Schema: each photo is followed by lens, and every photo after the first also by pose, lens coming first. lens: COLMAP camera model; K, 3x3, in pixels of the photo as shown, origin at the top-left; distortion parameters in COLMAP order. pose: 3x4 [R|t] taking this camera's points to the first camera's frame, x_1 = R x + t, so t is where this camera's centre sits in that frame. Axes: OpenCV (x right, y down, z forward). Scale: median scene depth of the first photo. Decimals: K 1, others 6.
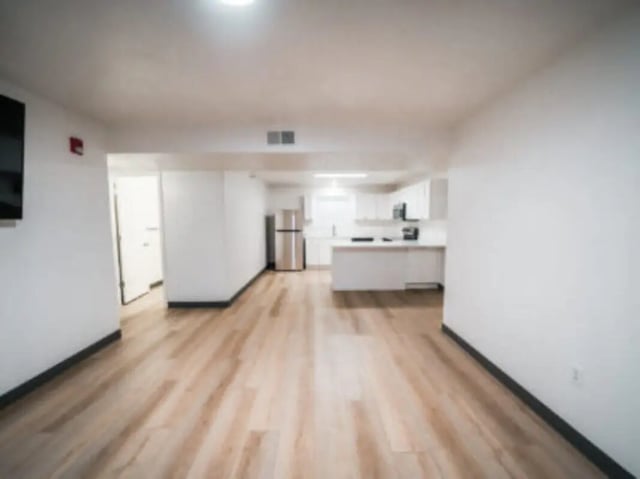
lens RADIAL K [[250.1, 0, 321.6], [0, 250.1, 240.3], [0, 0, 1]] dist [-0.022420, 0.000044]
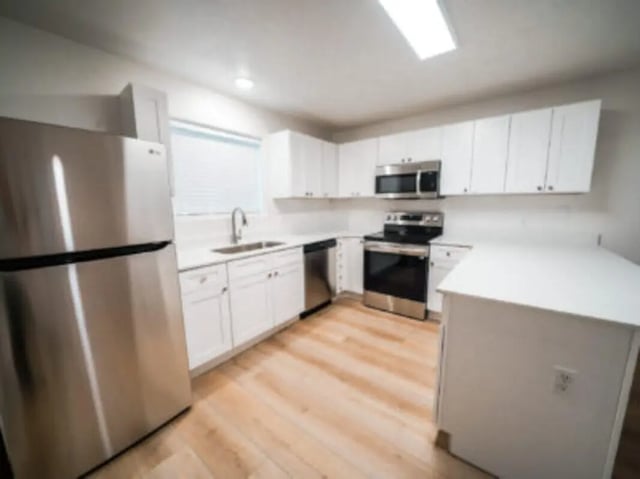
lens RADIAL K [[250.1, 0, 321.6], [0, 250.1, 240.3], [0, 0, 1]] dist [-0.022420, 0.000044]
pose [[0.629040, -0.122469, 0.767666, -0.182109], [0.070412, 0.992429, 0.100630, -0.062079], [-0.774178, -0.009248, 0.632901, 0.864359]]
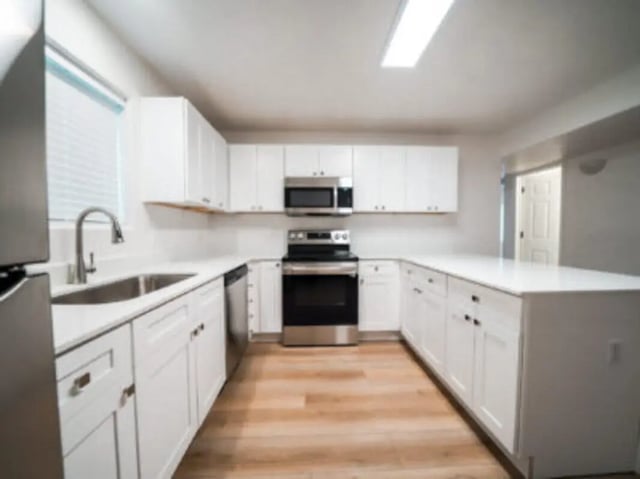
lens RADIAL K [[255.1, 0, 320.0], [0, 255.1, 239.5], [0, 0, 1]] dist [-0.022462, -0.000014]
pose [[-0.012184, -0.029646, 0.999486, -0.151172], [0.076215, 0.996625, 0.030490, -0.050405], [-0.997017, 0.076548, -0.009884, 1.063285]]
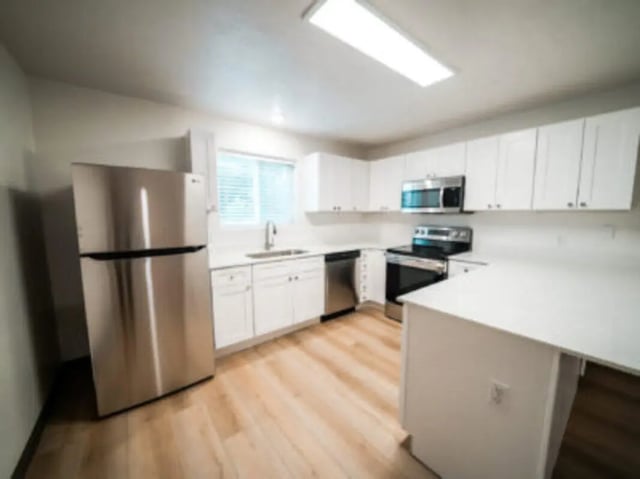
lens RADIAL K [[250.1, 0, 321.6], [0, 250.1, 240.3], [0, 0, 1]] dist [-0.022420, 0.000044]
pose [[0.798142, -0.064898, 0.598964, -0.161335], [0.046533, 0.997852, 0.046111, -0.062179], [-0.600670, -0.008932, 0.799447, 0.778546]]
